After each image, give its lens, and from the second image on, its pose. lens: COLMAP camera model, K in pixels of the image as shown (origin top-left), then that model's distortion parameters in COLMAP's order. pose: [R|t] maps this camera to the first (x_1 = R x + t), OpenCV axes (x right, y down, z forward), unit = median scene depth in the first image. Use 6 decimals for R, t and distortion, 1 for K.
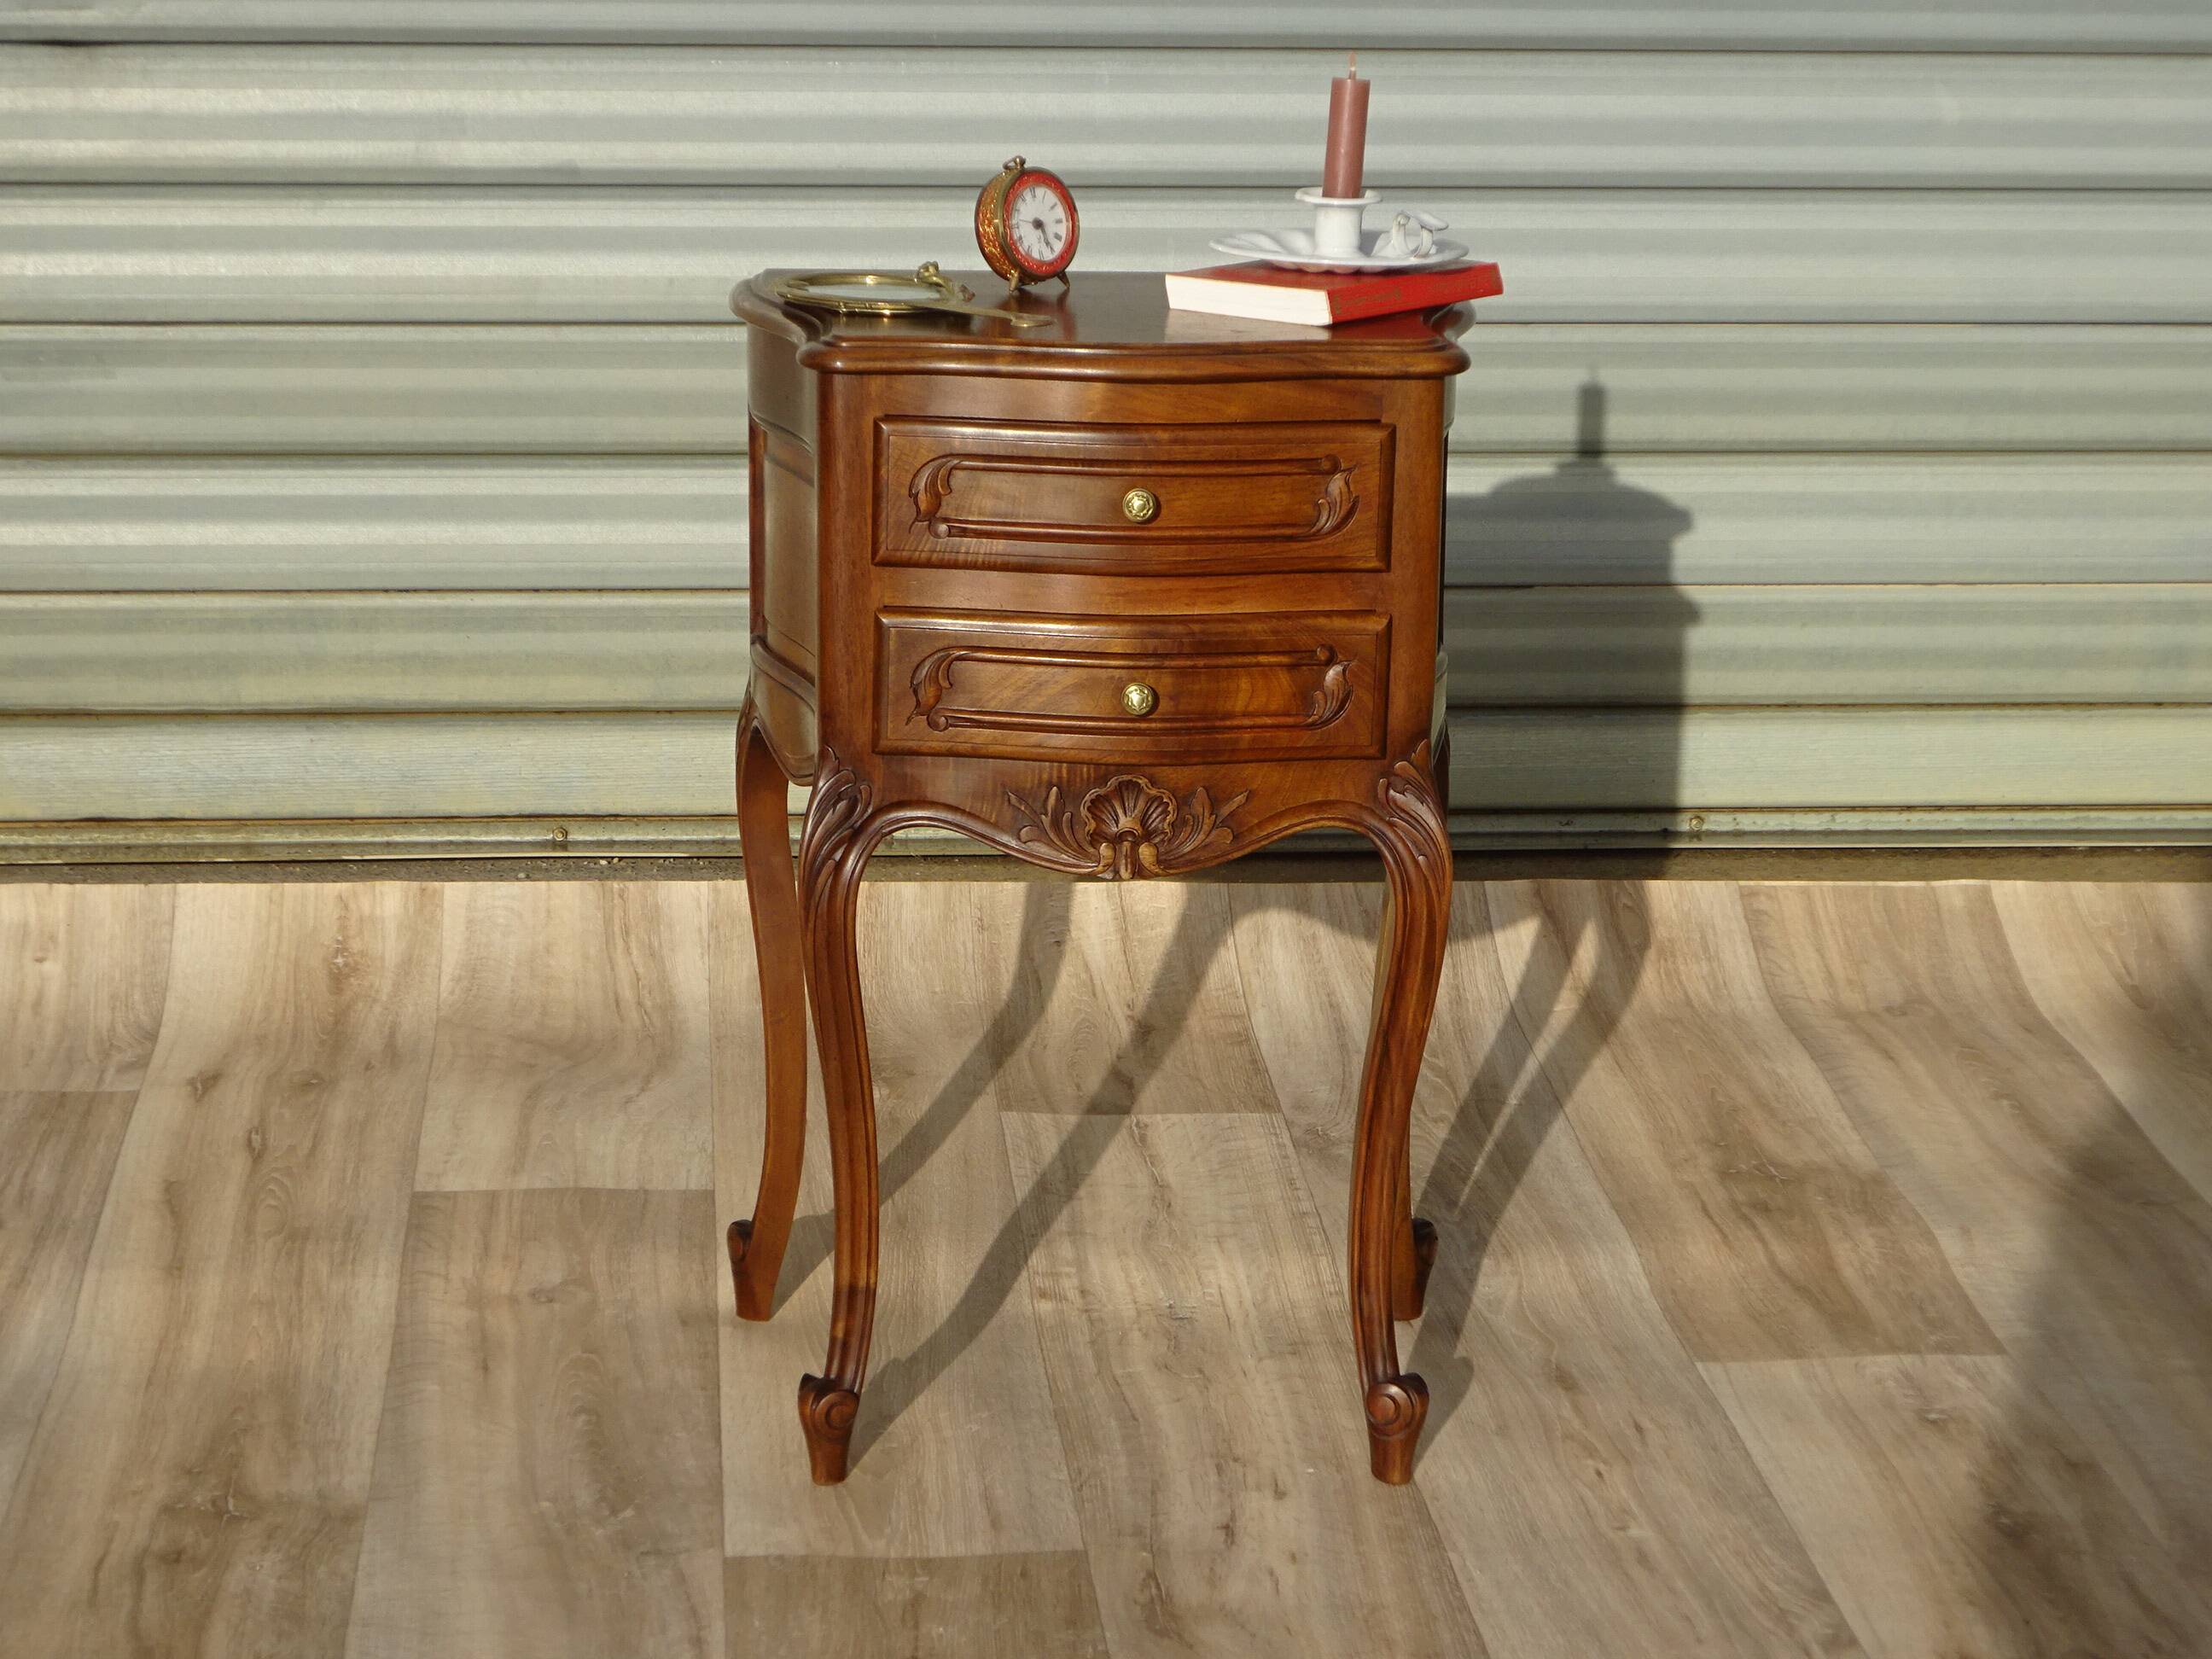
lens RADIAL K [[4689.4, 0, 1114.3], [0, 4689.4, 739.4], [0, 0, 1]] dist [-0.003394, 0.000000]
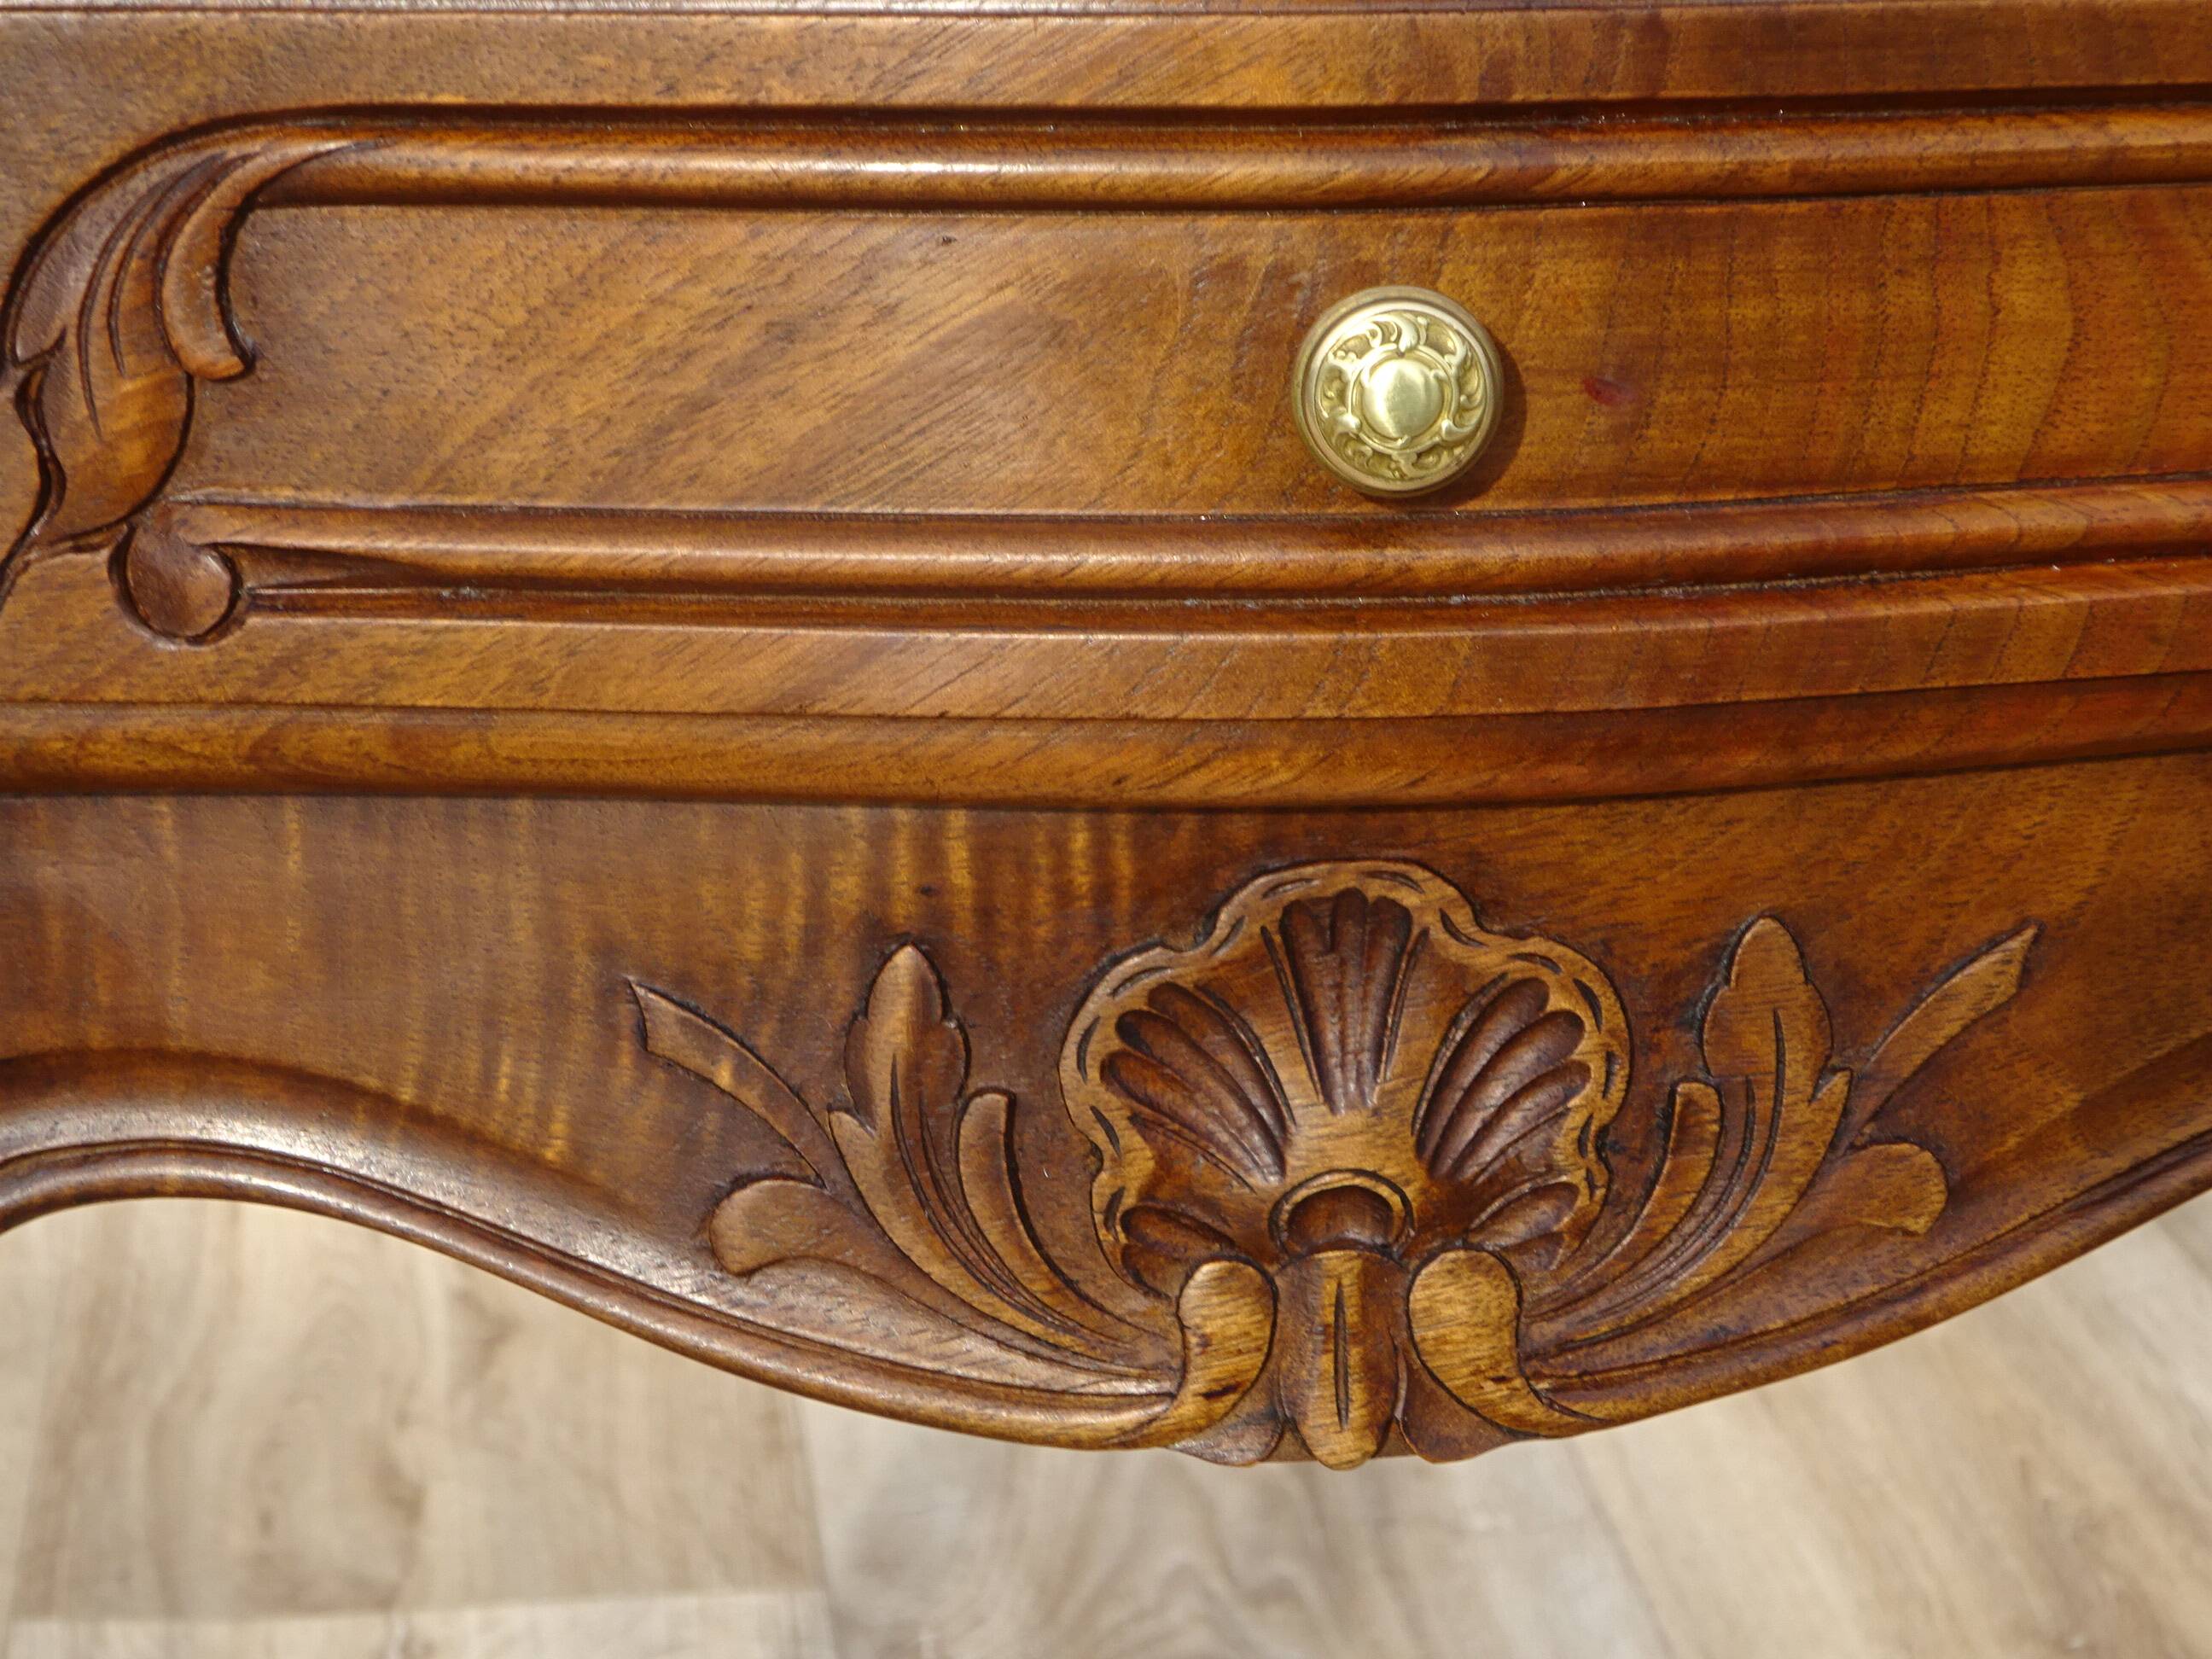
lens RADIAL K [[5396.4, 0, 1023.4], [0, 5396.4, 695.7], [0, 0, 1]] dist [-0.015120, 0.000000]
pose [[0.999245, -0.032967, -0.020572, -0.003999], [0.033316, 0.999302, 0.016889, -0.001988], [0.020001, -0.017561, 0.999646, 0.789109]]
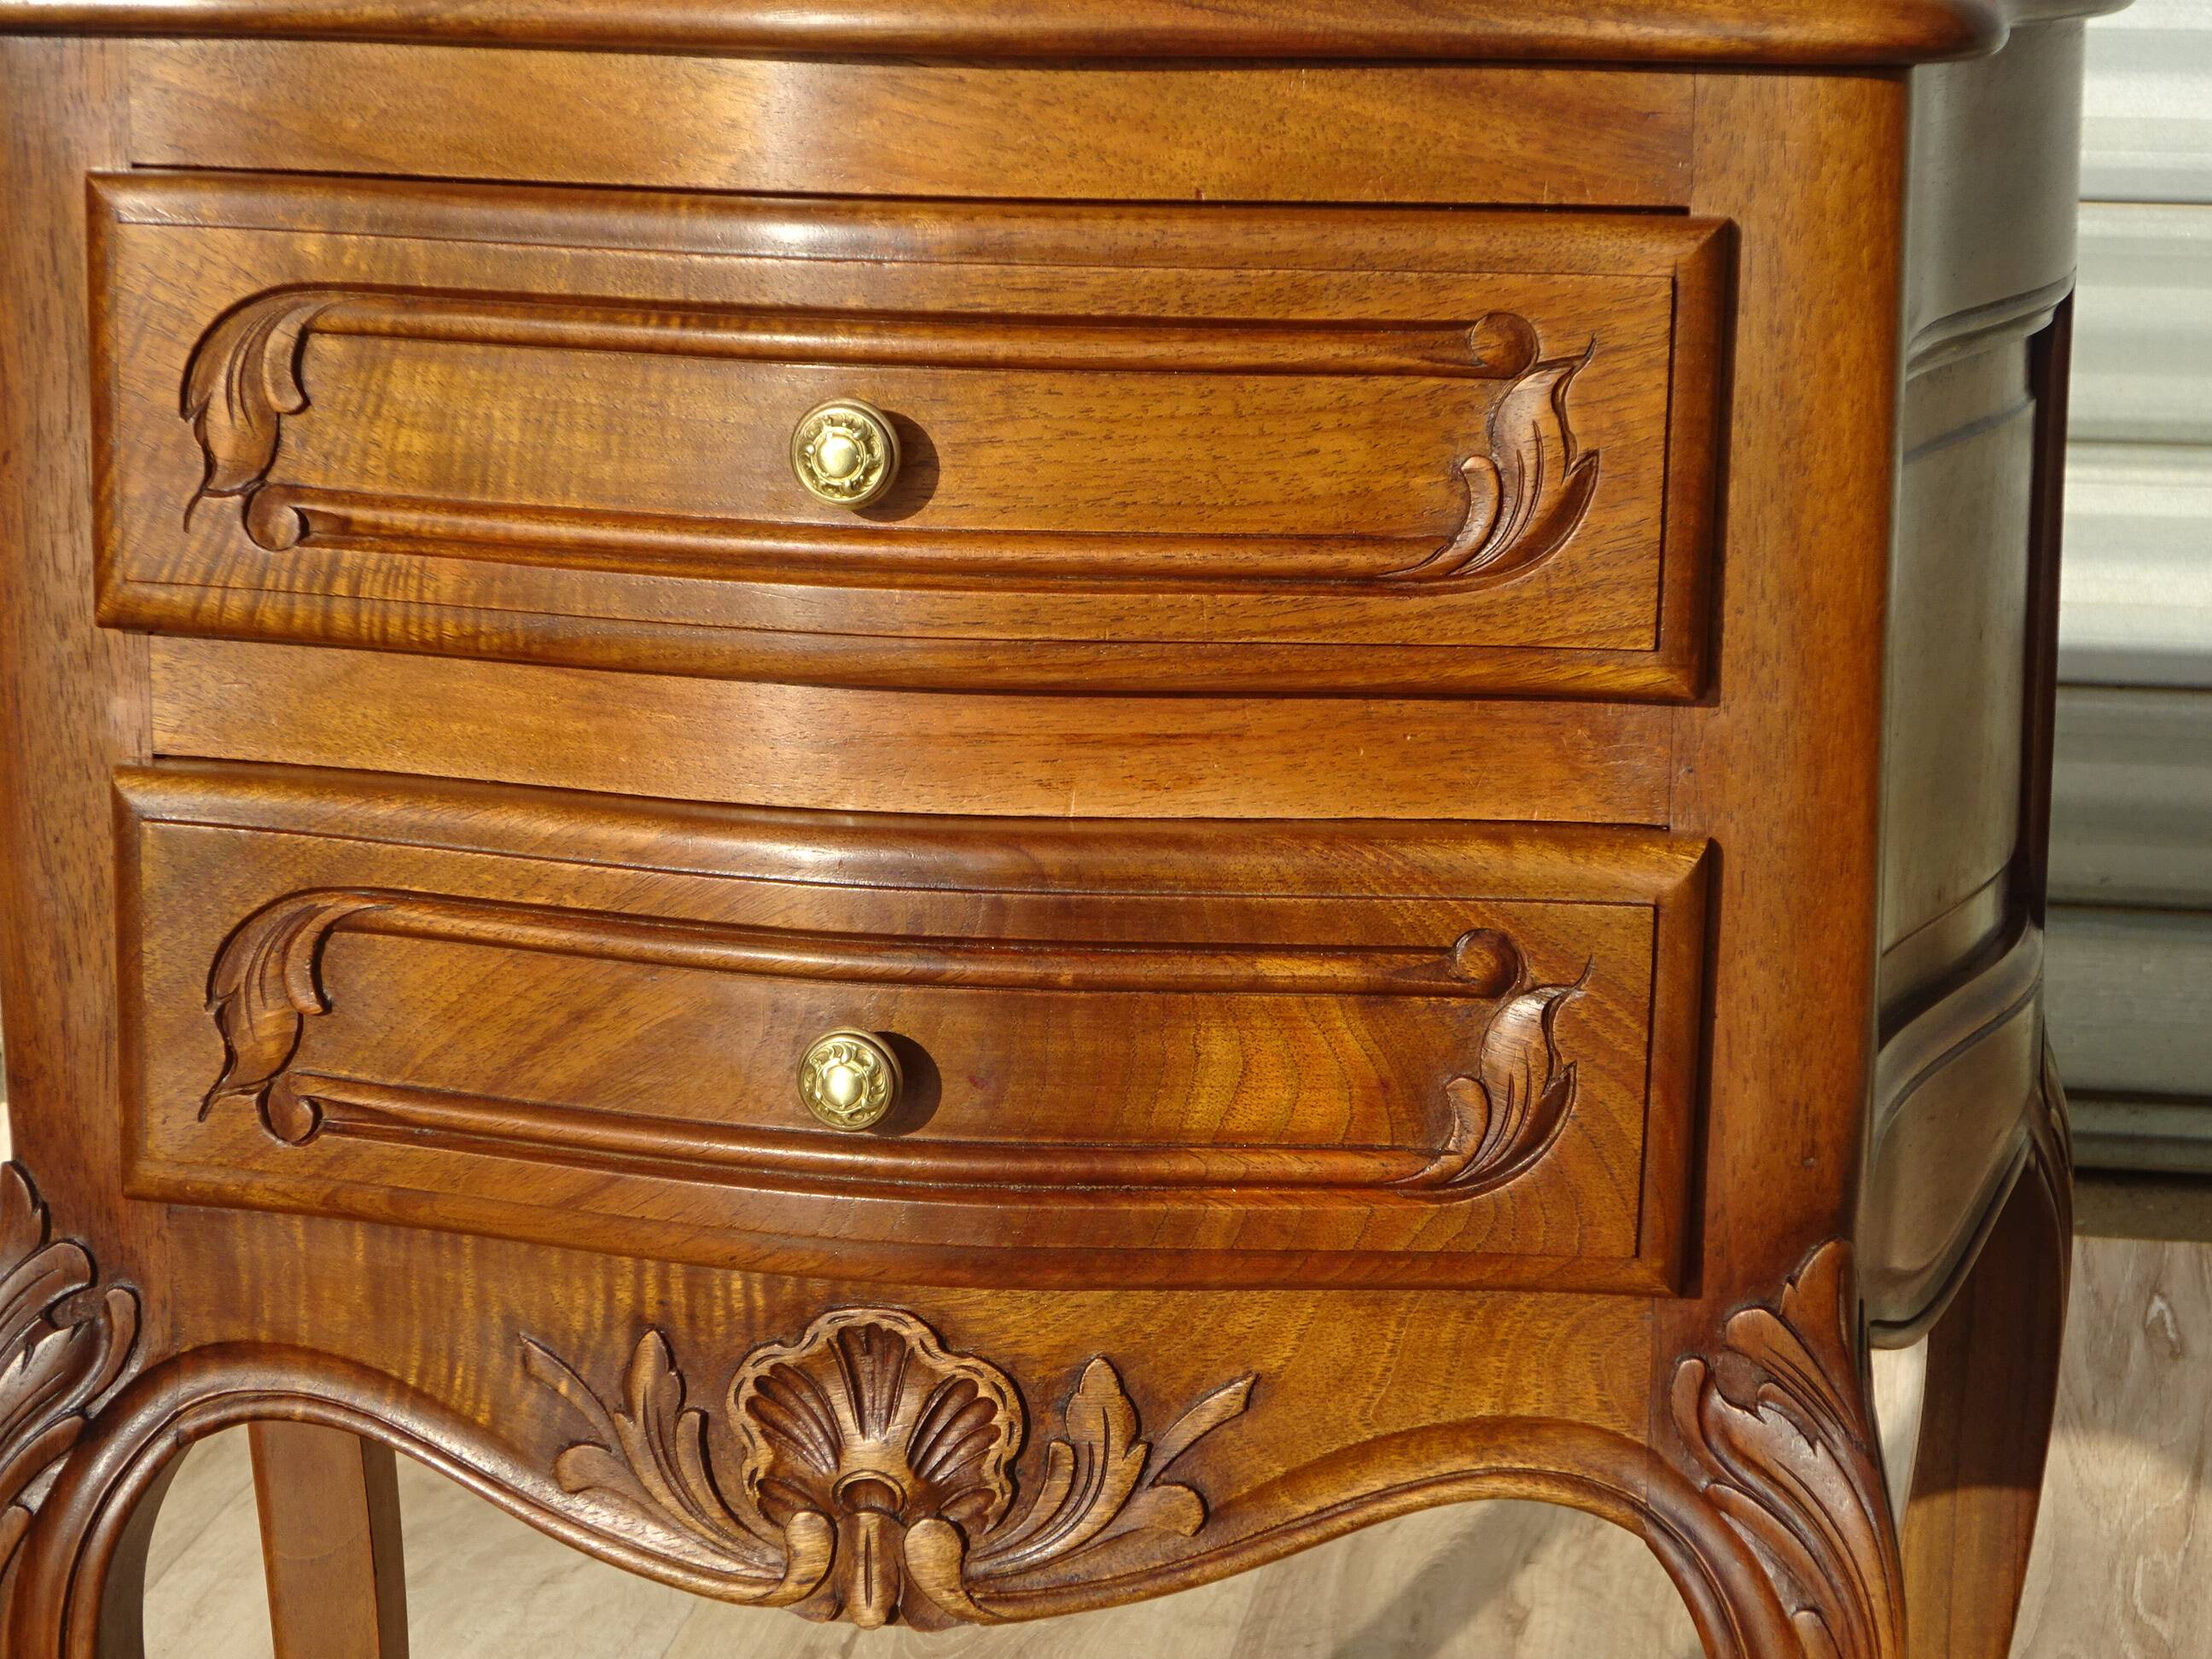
lens RADIAL K [[4748.5, 0, 1177.3], [0, 4748.5, 761.8], [0, 0, 1]] dist [0.009888, 0.000000]
pose [[0.975127, 0.038057, -0.218354, 0.090956], [-0.042756, 0.998944, -0.016835, -0.024601], [0.217483, 0.025752, 0.975724, 0.672513]]
